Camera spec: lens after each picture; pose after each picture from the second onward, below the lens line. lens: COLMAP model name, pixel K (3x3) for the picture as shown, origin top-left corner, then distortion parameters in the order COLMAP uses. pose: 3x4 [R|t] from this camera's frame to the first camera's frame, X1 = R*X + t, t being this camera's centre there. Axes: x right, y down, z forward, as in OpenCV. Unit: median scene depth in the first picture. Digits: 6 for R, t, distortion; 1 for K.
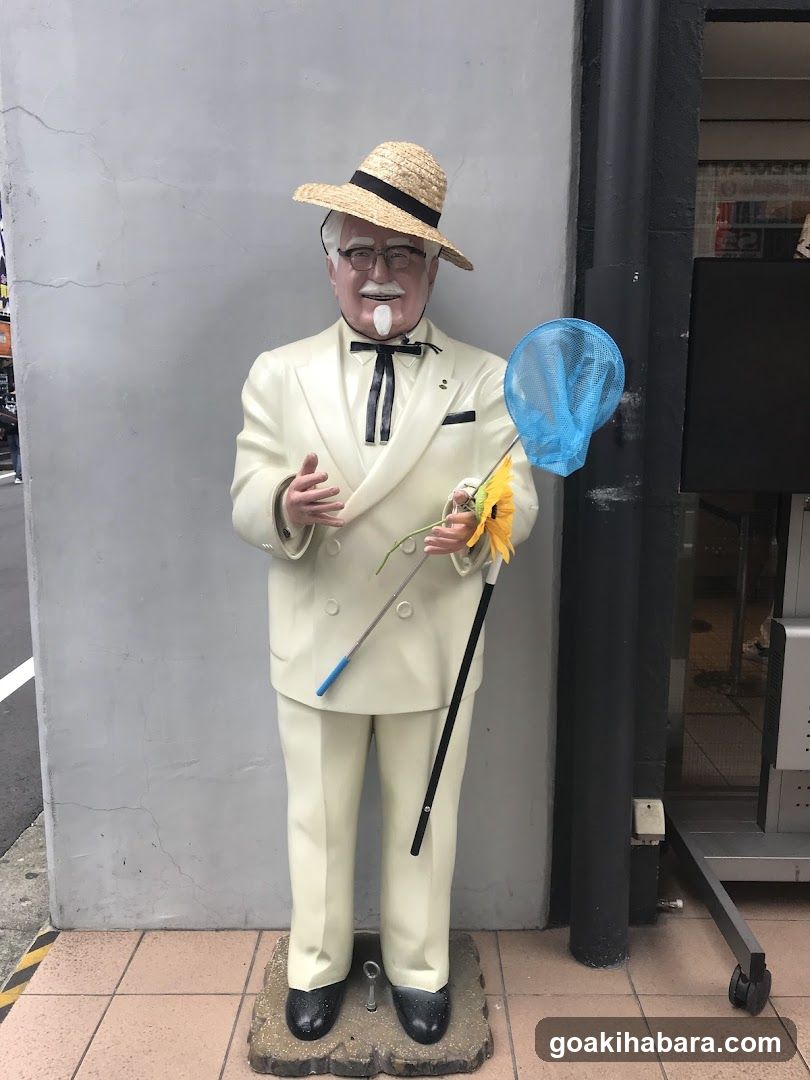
lens RADIAL K [[906.1, 0, 399.1], [0, 906.1, 536.8], [0, 0, 1]] dist [-0.002186, -0.000401]
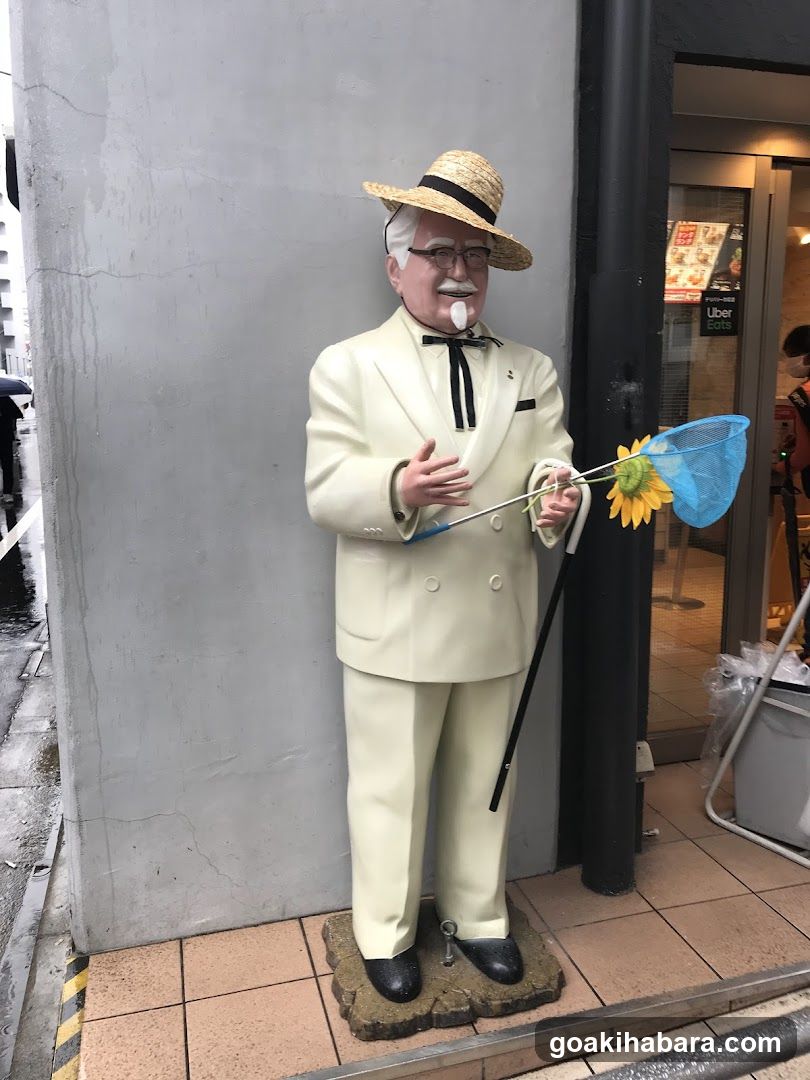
lens RADIAL K [[906.1, 0, 407.6], [0, 906.1, 534.7], [0, 0, 1]] dist [-0.002186, -0.000401]
pose [[0.957885, -0.053992, 0.282032, -0.359771], [0.055111, 0.998472, 0.003968, 0.012053], [-0.281815, 0.011742, 0.959397, -0.011094]]
